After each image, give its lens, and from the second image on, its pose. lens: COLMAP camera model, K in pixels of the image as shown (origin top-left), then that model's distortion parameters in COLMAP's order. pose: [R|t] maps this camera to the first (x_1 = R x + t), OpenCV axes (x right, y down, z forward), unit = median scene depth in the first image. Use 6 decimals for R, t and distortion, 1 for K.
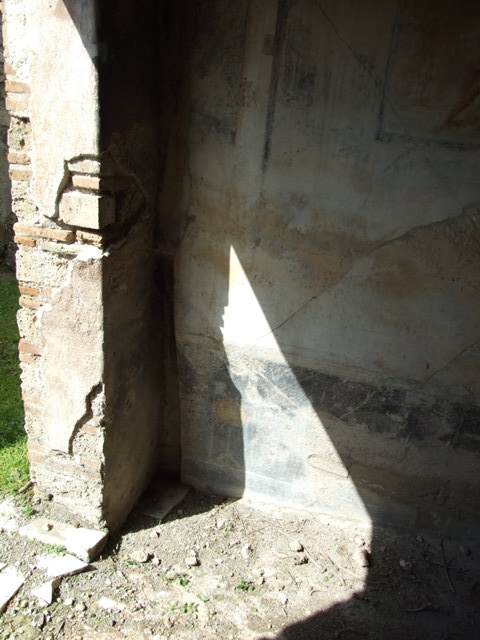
lens RADIAL K [[515.1, 0, 209.4], [0, 515.1, 303.4], [0, 0, 1]] dist [-0.054375, 0.048195]
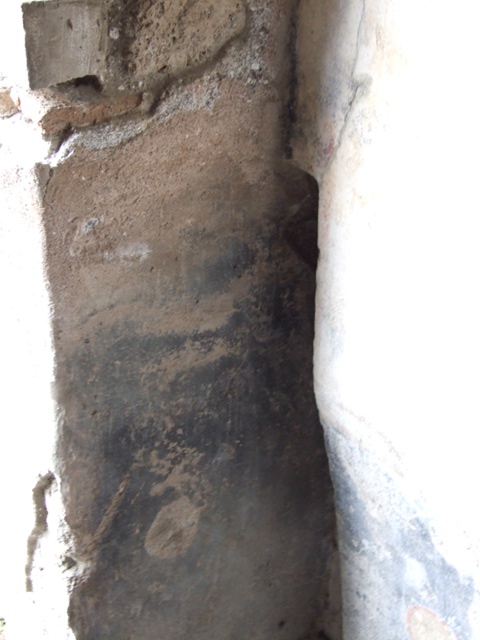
lens RADIAL K [[998.4, 0, 241.9], [0, 998.4, 319.7], [0, 0, 1]] dist [0.021800, 0.000000]
pose [[0.811233, 0.241288, -0.532617, 0.296135], [-0.177149, 0.969498, 0.169388, -0.120062], [0.557242, -0.043061, 0.829233, 0.438282]]
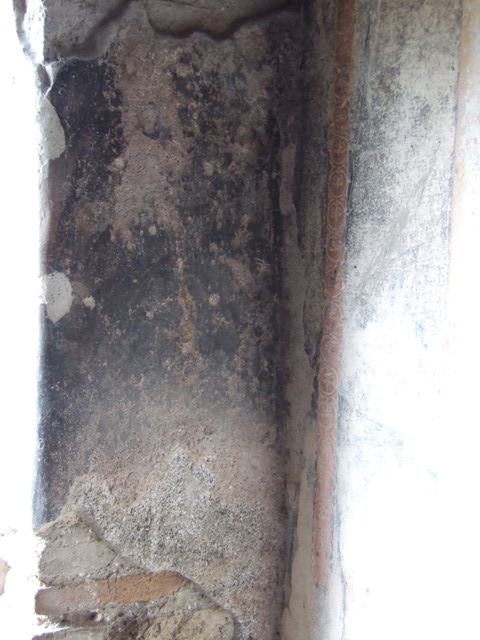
lens RADIAL K [[998.4, 0, 238.0], [0, 998.4, 321.3], [0, 0, 1]] dist [0.021800, 0.000000]
pose [[0.836673, -0.046965, -0.545685, 0.302832], [-0.149268, 0.939050, -0.309685, -0.193791], [0.526970, 0.340559, 0.778667, 0.357125]]
